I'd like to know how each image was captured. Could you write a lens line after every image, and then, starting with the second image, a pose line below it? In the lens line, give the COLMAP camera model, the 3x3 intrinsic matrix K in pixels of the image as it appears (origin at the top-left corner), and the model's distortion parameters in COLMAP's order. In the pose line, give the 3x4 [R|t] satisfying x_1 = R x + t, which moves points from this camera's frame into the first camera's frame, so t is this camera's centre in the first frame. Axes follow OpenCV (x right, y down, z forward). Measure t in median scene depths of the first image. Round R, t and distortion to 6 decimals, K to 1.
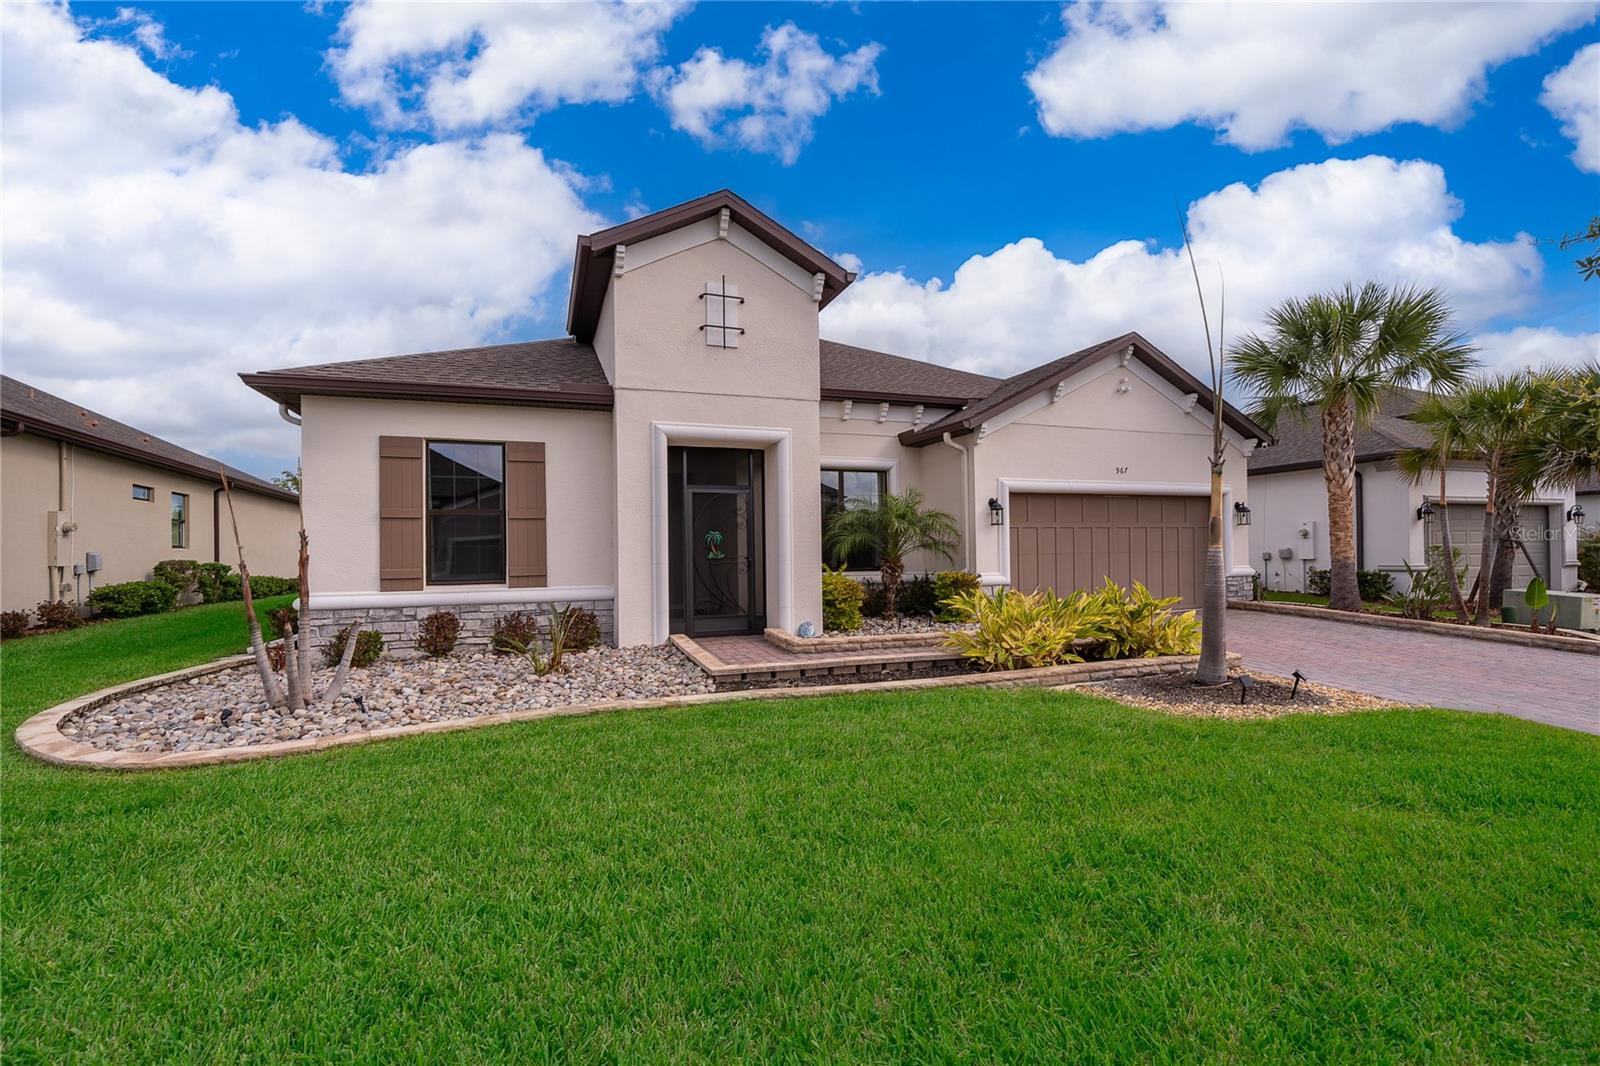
lens RADIAL K [[695.5, 0, 792.8], [0, 695.5, 521.5], [0, 0, 1]] dist [-0.000872, 0.000548]
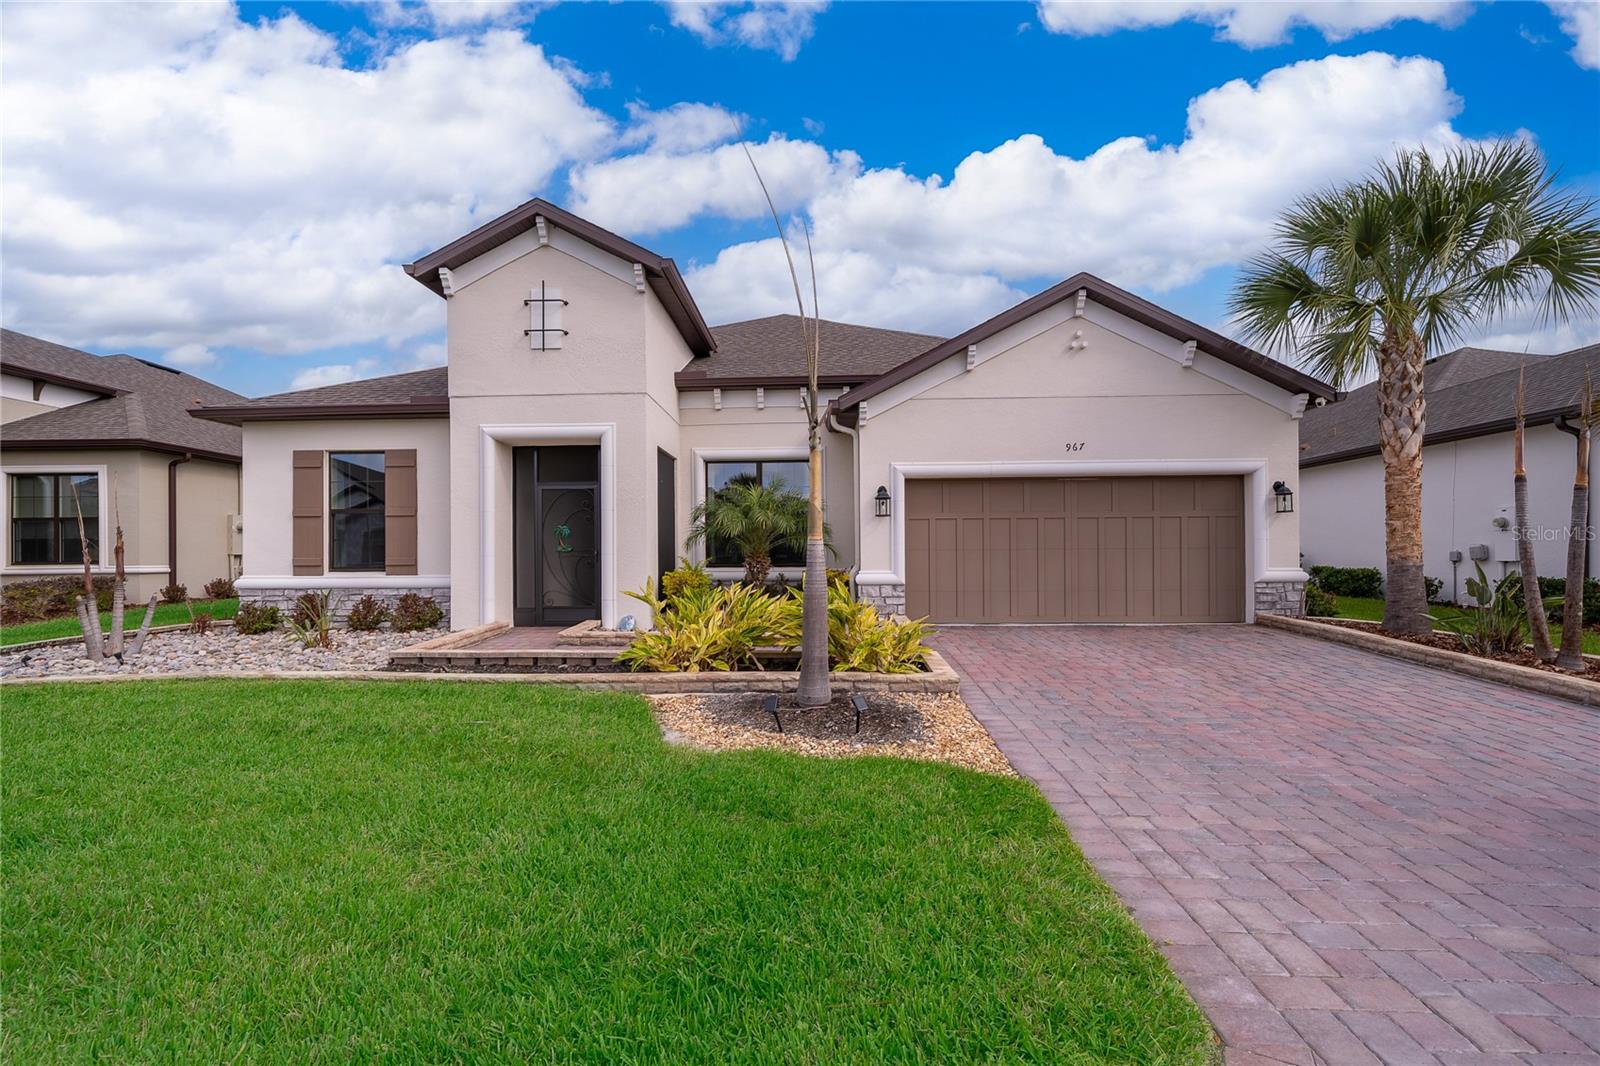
lens RADIAL K [[695.5, 0, 794.4], [0, 695.5, 526.5], [0, 0, 1]] dist [-0.000872, 0.000548]
pose [[0.923446, -0.007199, -0.383660, 0.626935], [0.011350, 0.999899, 0.008558, 0.010663], [0.383560, -0.012258, 0.923435, 0.169200]]
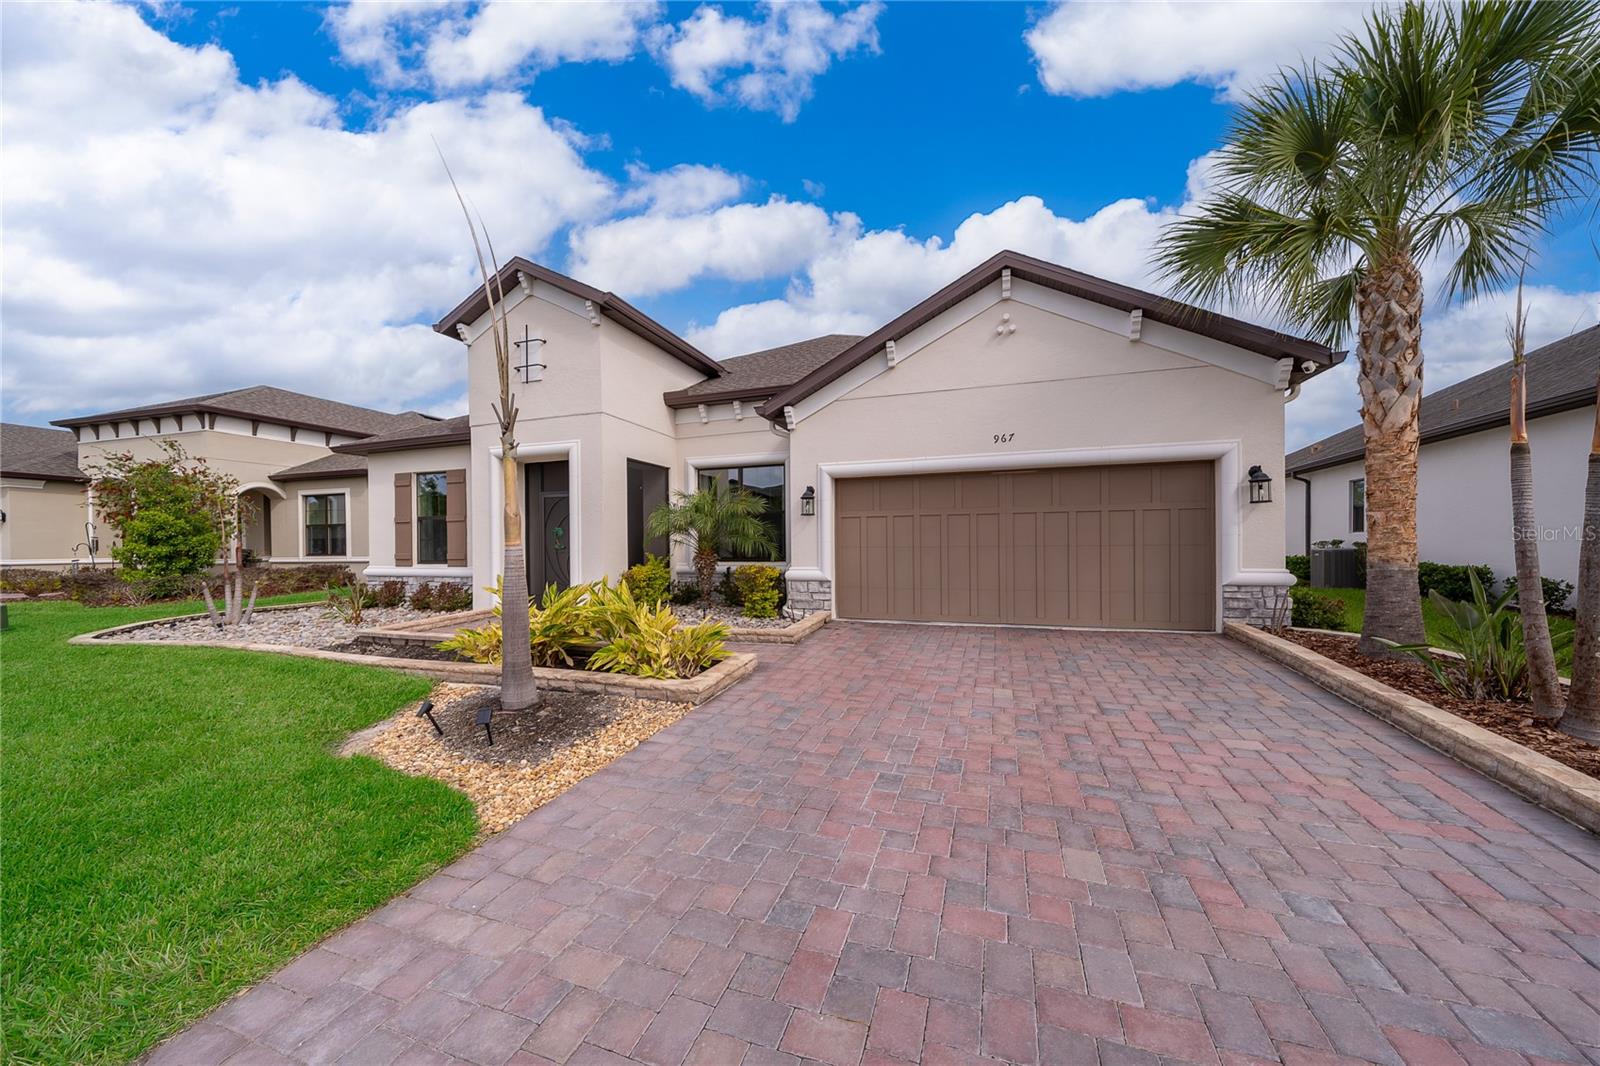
lens RADIAL K [[568.6, 0, 799.4], [0, 568.6, 529.4], [0, 0, 1]] dist [-0.002791, -0.000263]
pose [[0.774190, -0.009837, -0.632877, 0.901487], [0.027332, 0.999466, 0.017901, 0.011567], [0.632363, -0.031157, 0.774046, 0.488402]]
